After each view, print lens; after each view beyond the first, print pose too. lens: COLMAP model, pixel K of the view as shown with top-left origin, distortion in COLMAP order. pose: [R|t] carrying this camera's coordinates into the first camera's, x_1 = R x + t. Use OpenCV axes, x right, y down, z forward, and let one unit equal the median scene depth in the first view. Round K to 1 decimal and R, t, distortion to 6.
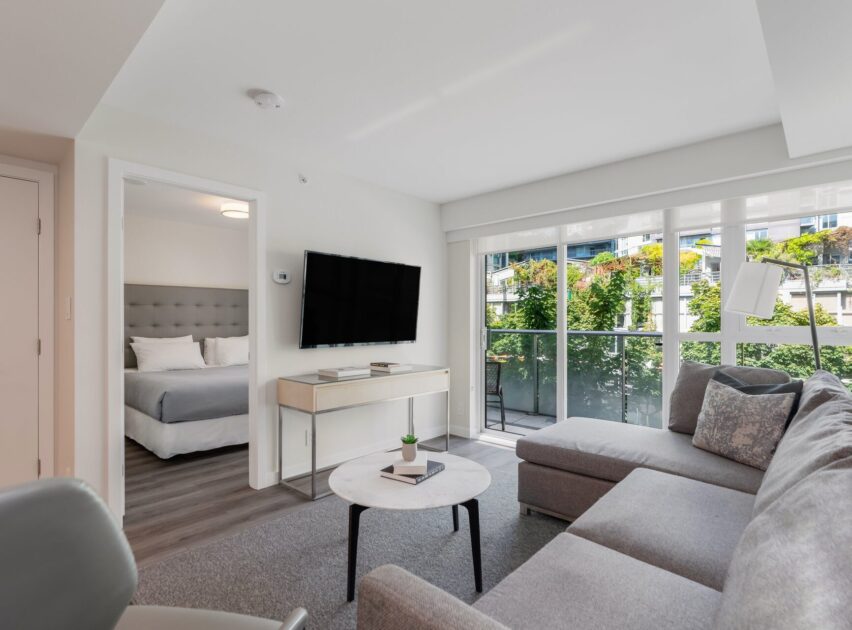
lens RADIAL K [[442.6, 0, 420.2], [0, 442.6, 318.3], [0, 0, 1]] dist [-0.001498, 0.000659]
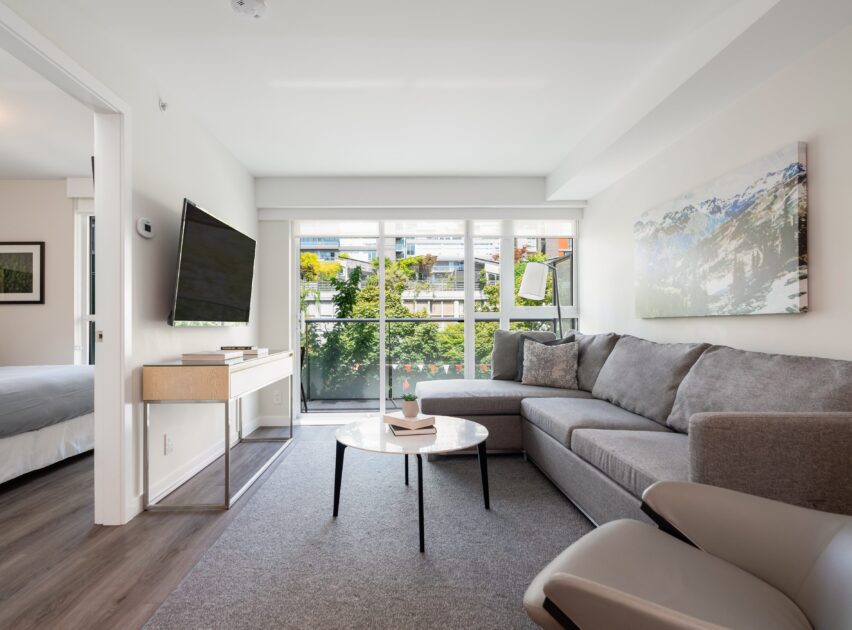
lens RADIAL K [[442.6, 0, 420.2], [0, 442.6, 318.3], [0, 0, 1]] dist [-0.001498, 0.000659]
pose [[0.711548, 0.002426, 0.702633, -0.372147], [0.003937, 0.999965, -0.007439, 0.046438], [-0.702626, 0.008059, 0.711514, 0.116293]]
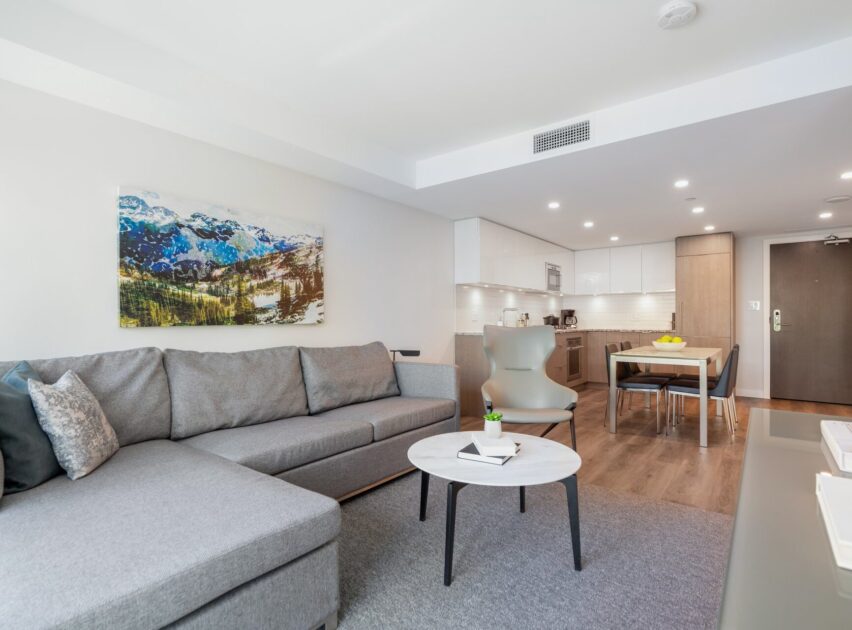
lens RADIAL K [[442.6, 0, 420.2], [0, 442.6, 318.3], [0, 0, 1]] dist [-0.001498, 0.000659]
pose [[-0.997380, 0.003037, -0.072277, 0.109727], [0.003495, 0.999975, -0.006204, 0.035293], [0.072256, -0.006440, -0.997365, 0.983718]]
